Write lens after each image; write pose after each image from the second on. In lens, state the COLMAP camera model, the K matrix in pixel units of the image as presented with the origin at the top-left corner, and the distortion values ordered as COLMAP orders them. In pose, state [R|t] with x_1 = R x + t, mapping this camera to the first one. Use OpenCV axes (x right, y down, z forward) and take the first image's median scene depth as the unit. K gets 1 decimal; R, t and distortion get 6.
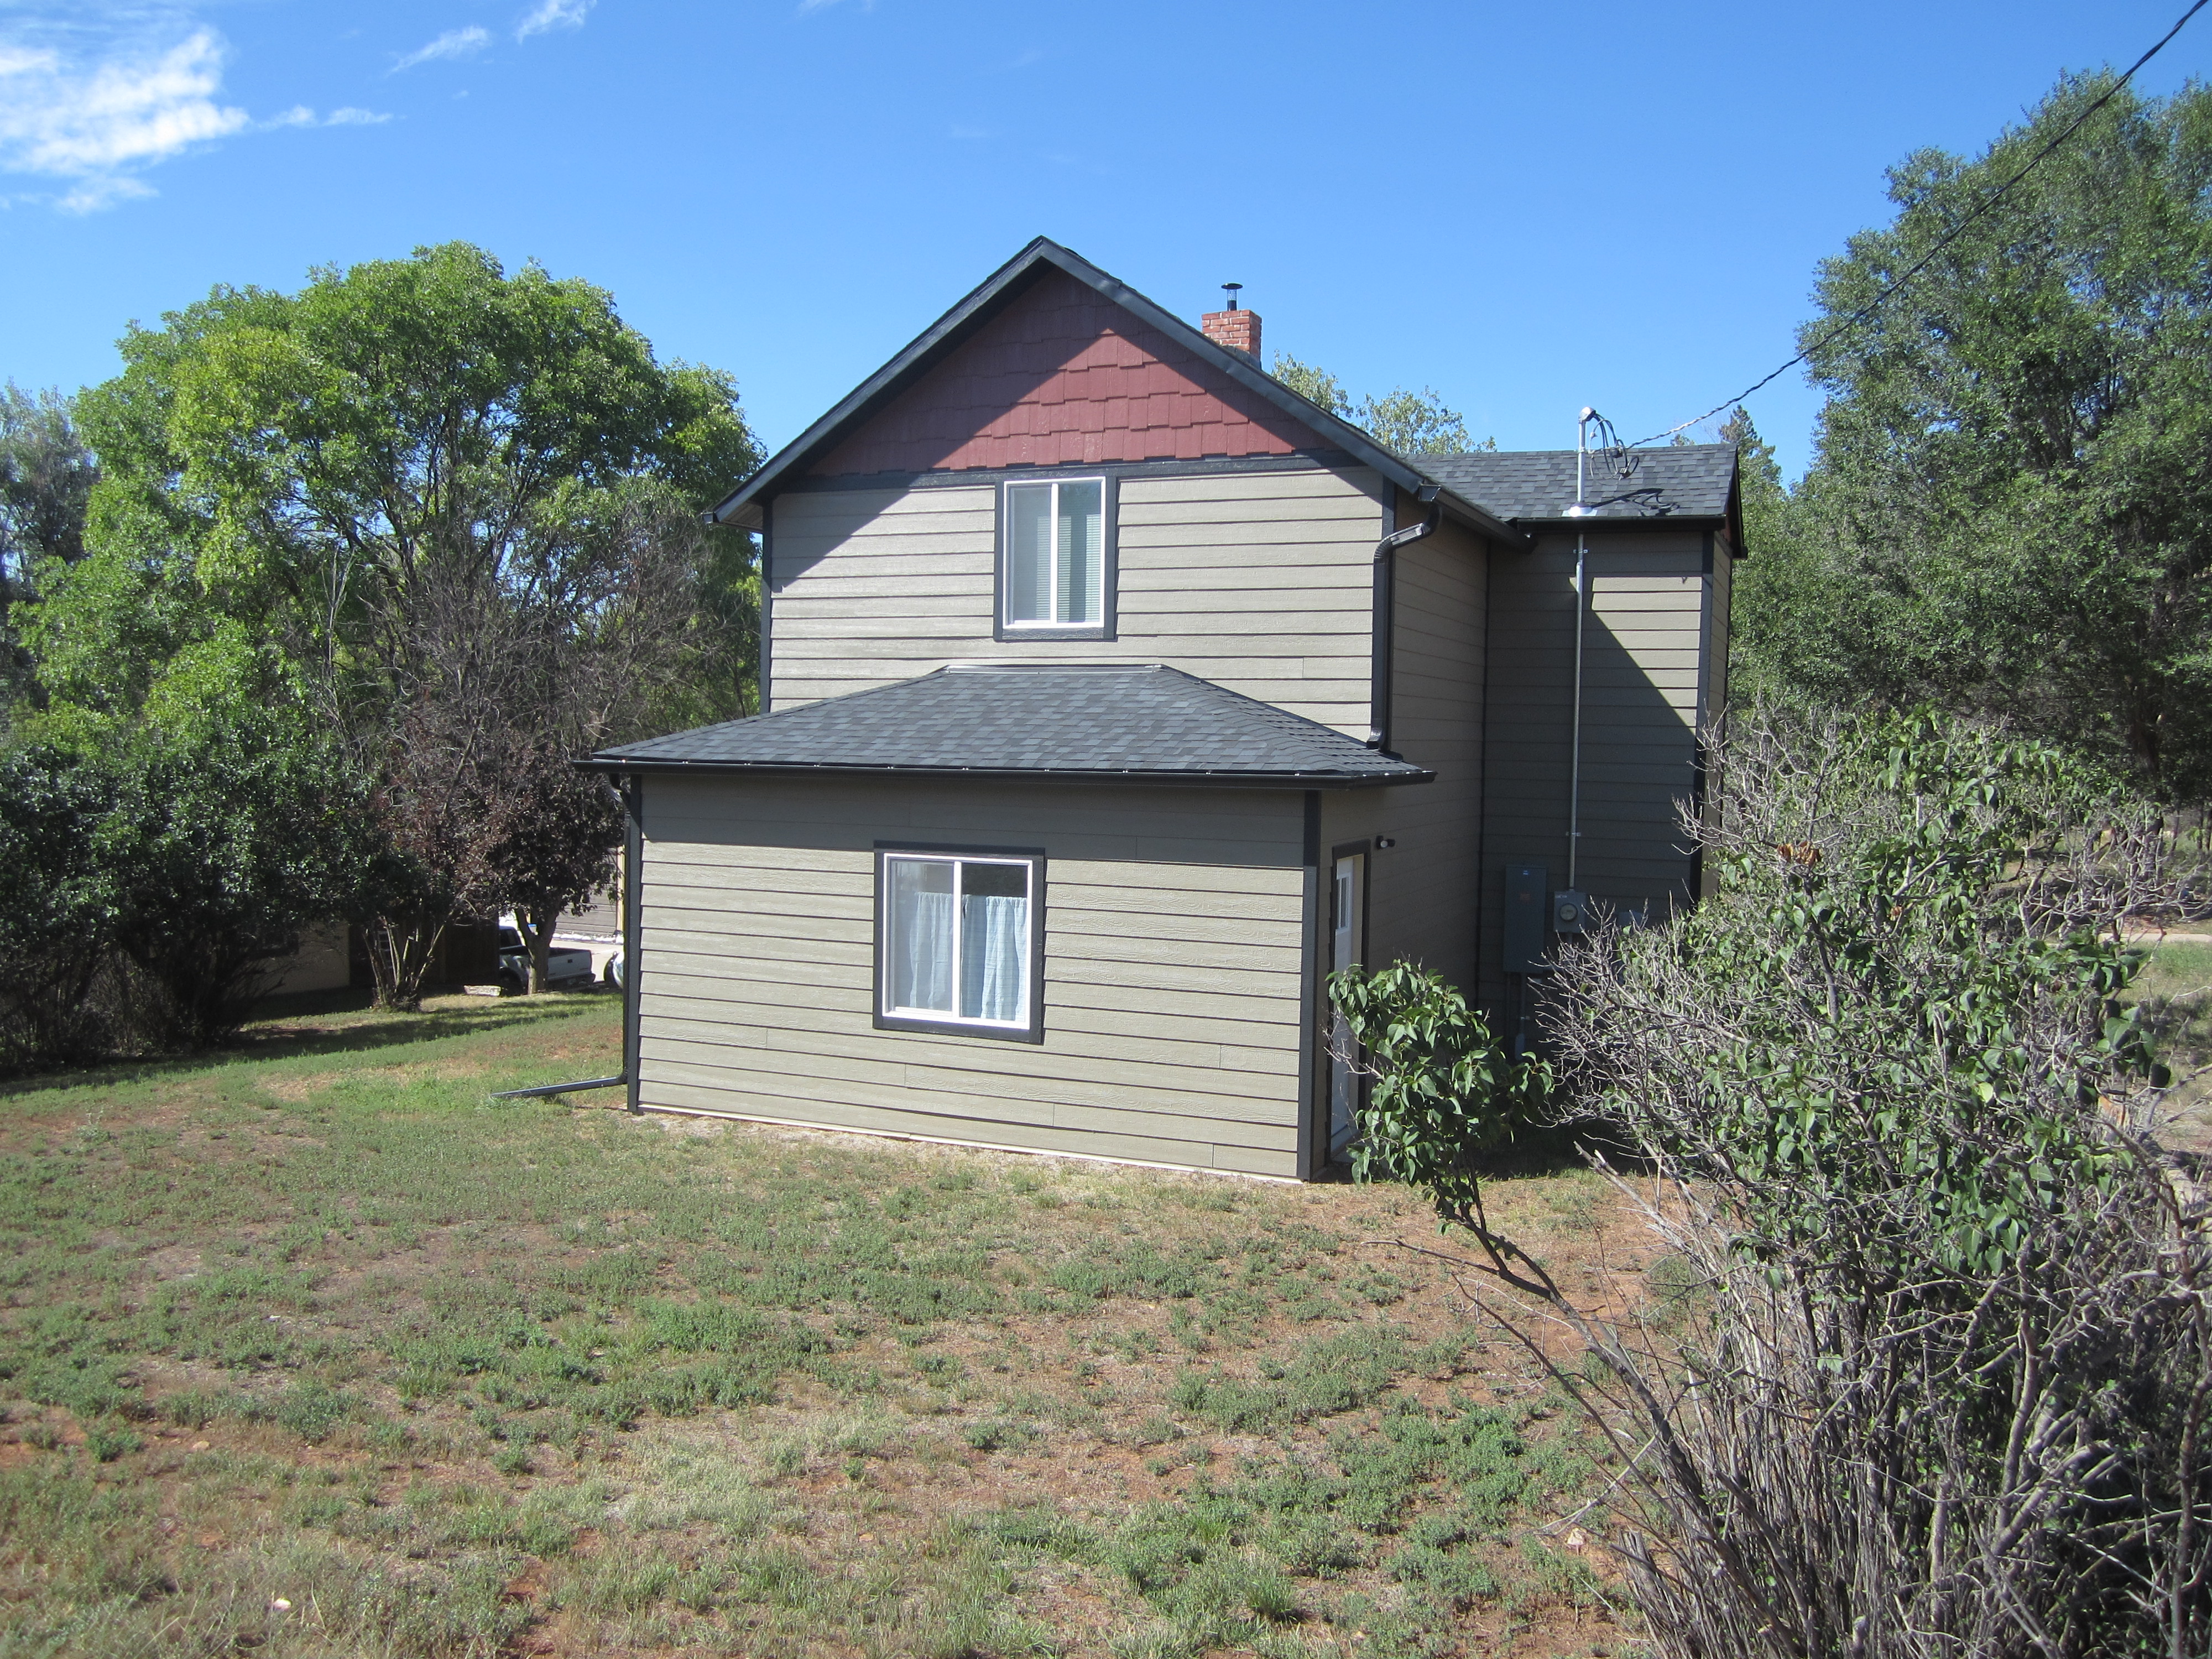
lens RADIAL K [[1792.8, 0, 1106.0], [0, 1792.8, 829.5], [0, 0, 1]] dist [-0.045519, -0.000691]
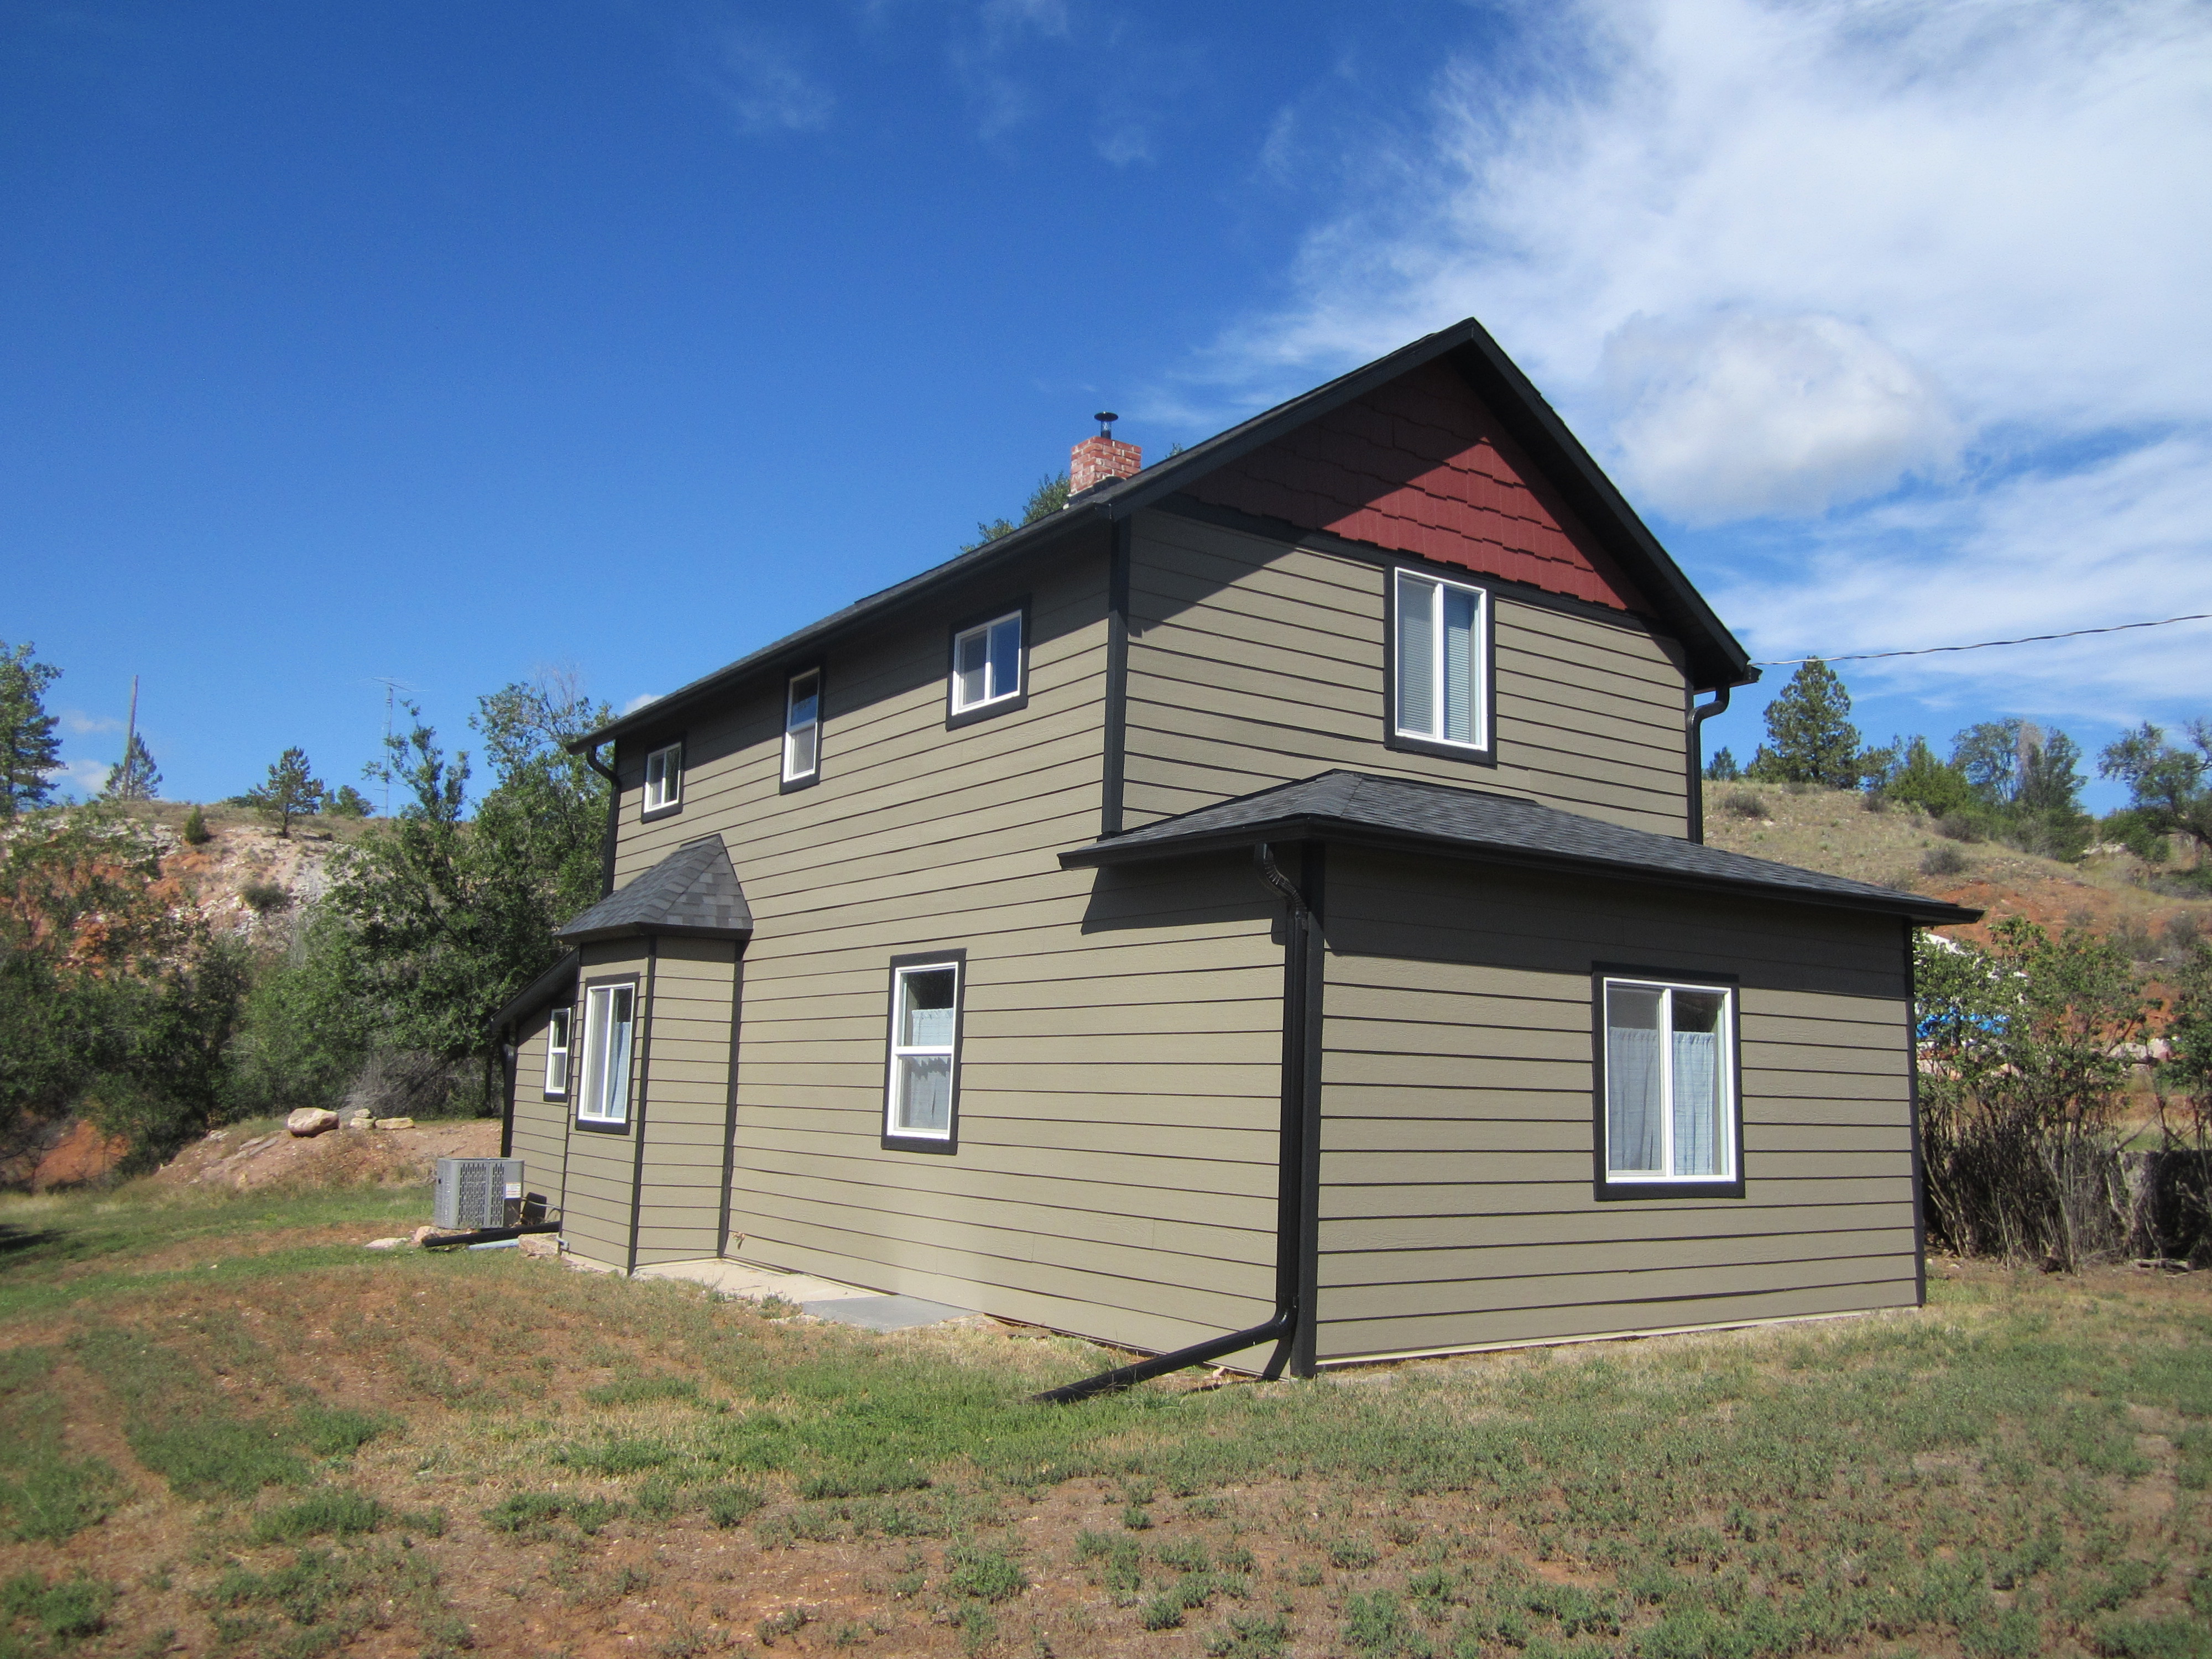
lens RADIAL K [[1792.8, 0, 1106.0], [0, 1792.8, 829.5], [0, 0, 1]] dist [-0.045519, -0.000691]
pose [[0.534449, 0.121936, 0.836359, -0.856395], [0.028461, 0.986381, -0.161996, 0.066298], [-0.844722, 0.110382, 0.523700, 0.701857]]
